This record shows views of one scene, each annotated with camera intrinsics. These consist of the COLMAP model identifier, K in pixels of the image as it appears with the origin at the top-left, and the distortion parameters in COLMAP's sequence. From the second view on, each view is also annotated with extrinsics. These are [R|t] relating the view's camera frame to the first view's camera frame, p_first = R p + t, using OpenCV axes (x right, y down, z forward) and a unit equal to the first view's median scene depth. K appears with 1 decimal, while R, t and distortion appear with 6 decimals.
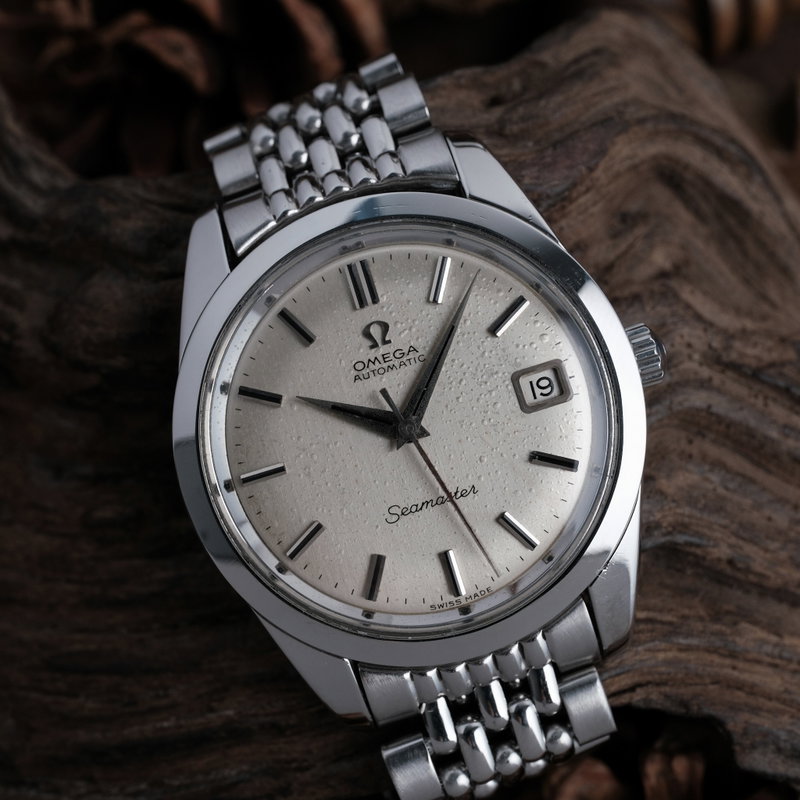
lens RADIAL K [[1604.4, 0, 400.0], [0, 1604.4, 400.0], [0, 0, 1]] dist [0.064995, 0.124734]
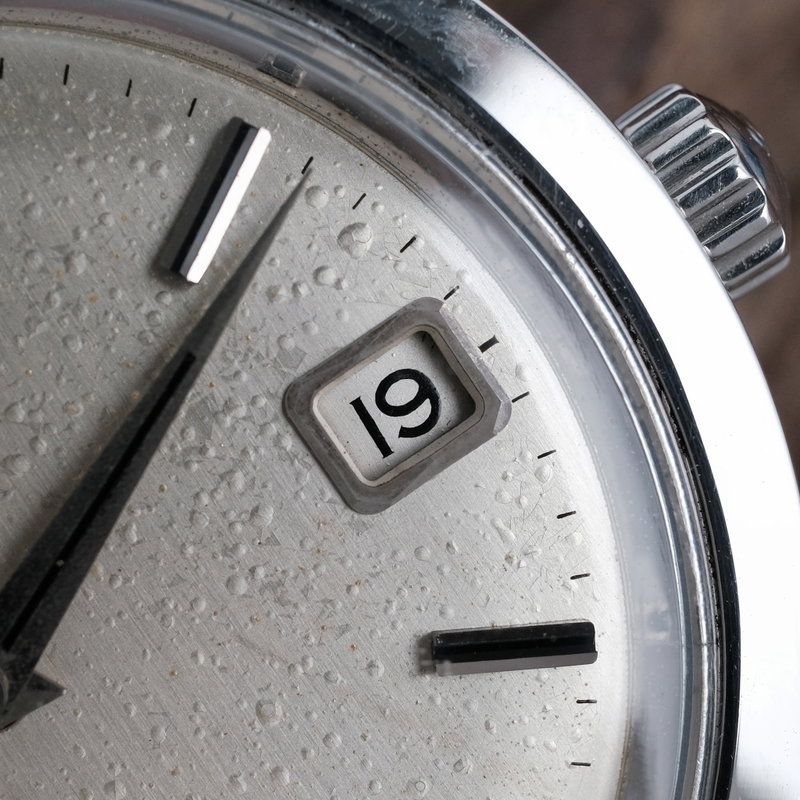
lens RADIAL K [[1604.4, 0, 400.0], [0, 1604.4, 400.0], [0, 0, 1]] dist [0.064995, 0.124734]
pose [[0.959265, -0.282129, -0.014605, 0.093539], [0.282158, 0.954234, 0.099116, -0.037490], [-0.014027, -0.099200, 0.994969, 0.717583]]
